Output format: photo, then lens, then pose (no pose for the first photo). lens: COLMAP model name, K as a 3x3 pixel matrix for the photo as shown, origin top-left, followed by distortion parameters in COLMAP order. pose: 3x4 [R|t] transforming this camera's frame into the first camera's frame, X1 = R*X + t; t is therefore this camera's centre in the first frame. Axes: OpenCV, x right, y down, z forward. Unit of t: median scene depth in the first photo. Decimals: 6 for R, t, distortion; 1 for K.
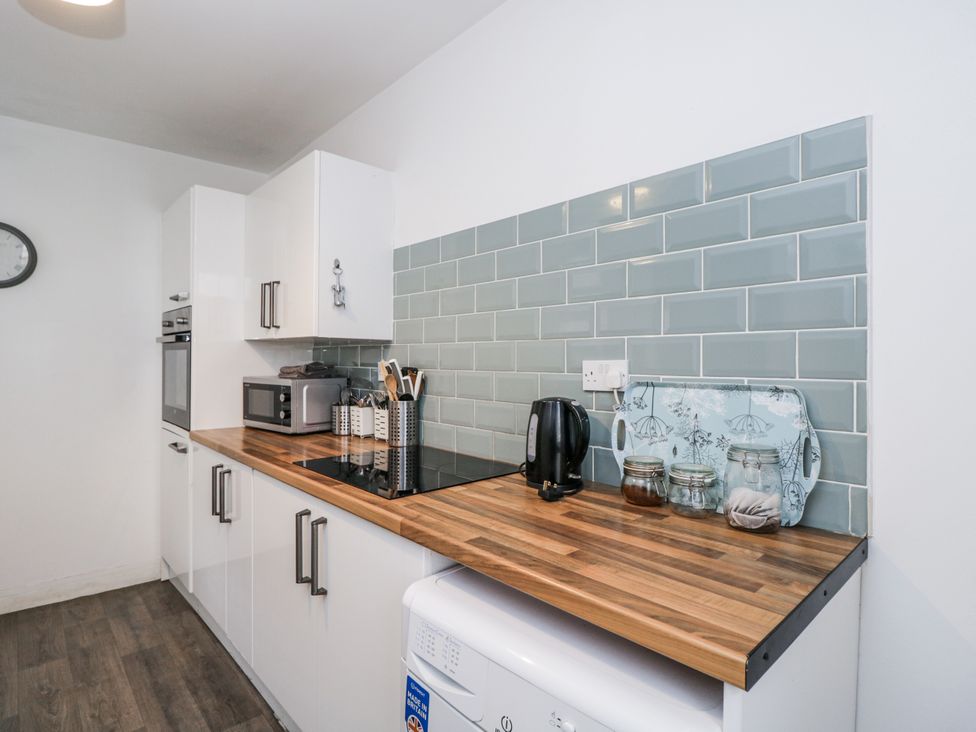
lens RADIAL K [[507.5, 0, 482.6], [0, 507.5, 364.8], [0, 0, 1]] dist [-0.000947, -0.012516]
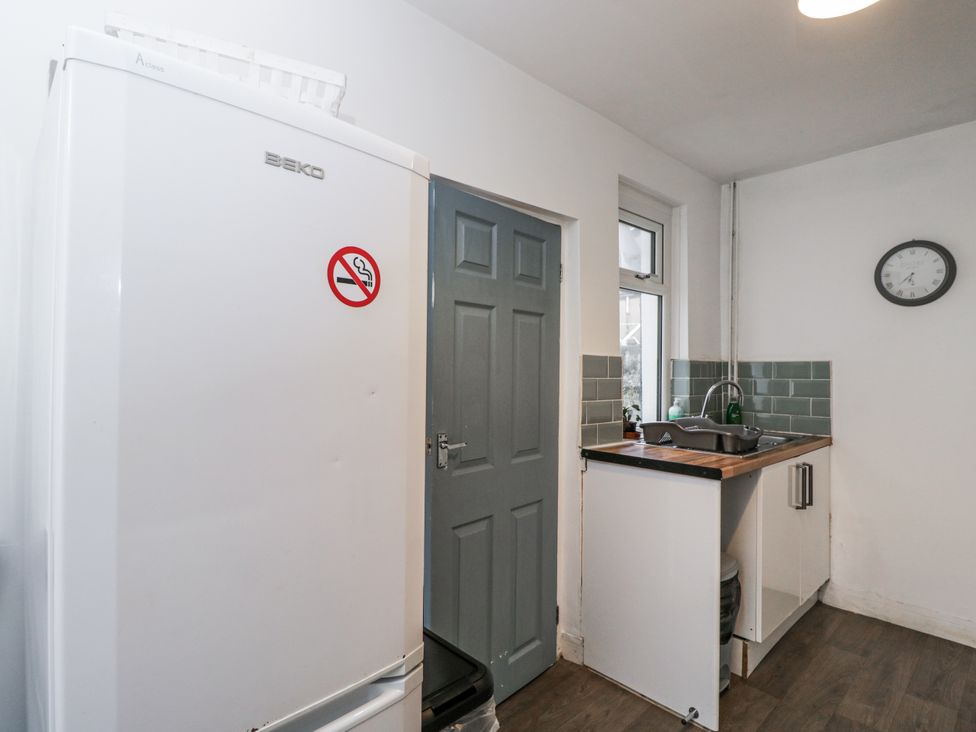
lens RADIAL K [[507.5, 0, 488.0], [0, 507.5, 363.3], [0, 0, 1]] dist [-0.000947, -0.012516]
pose [[-0.004432, -0.010298, -0.999937, 0.065800], [-0.016938, 0.999804, -0.010222, -0.013645], [0.999847, 0.016891, -0.004605, 0.167400]]
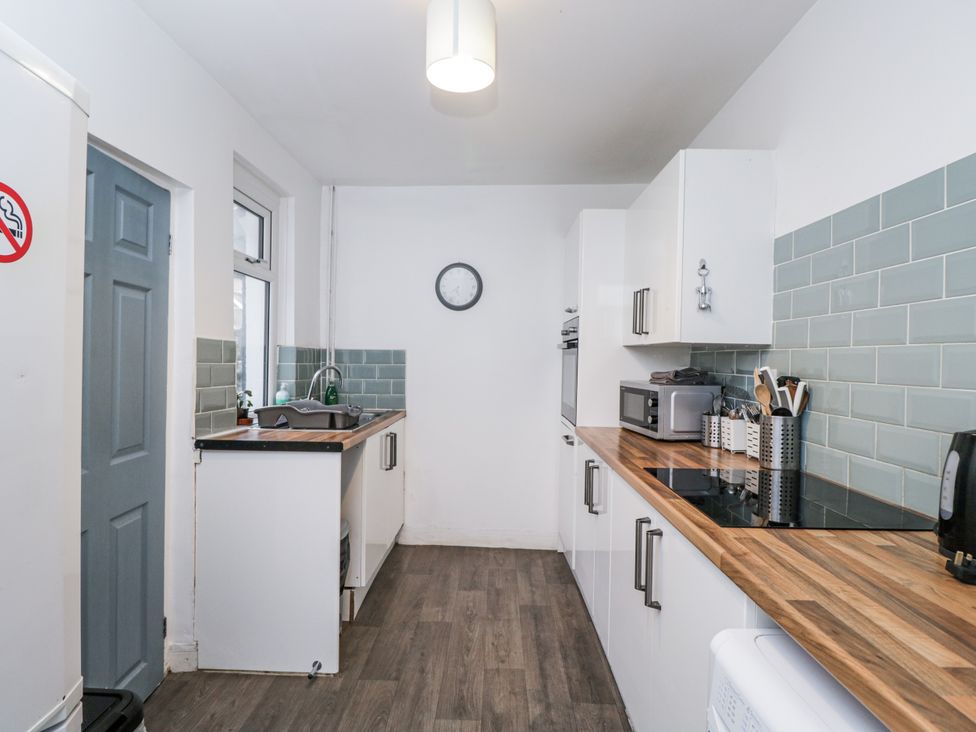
lens RADIAL K [[507.5, 0, 483.1], [0, 507.5, 363.3], [0, 0, 1]] dist [-0.000947, -0.012516]
pose [[0.714333, 0.012642, -0.699692, 0.081651], [-0.020022, 0.999797, -0.002376, -0.005036], [0.699520, 0.015706, 0.714441, 0.045438]]
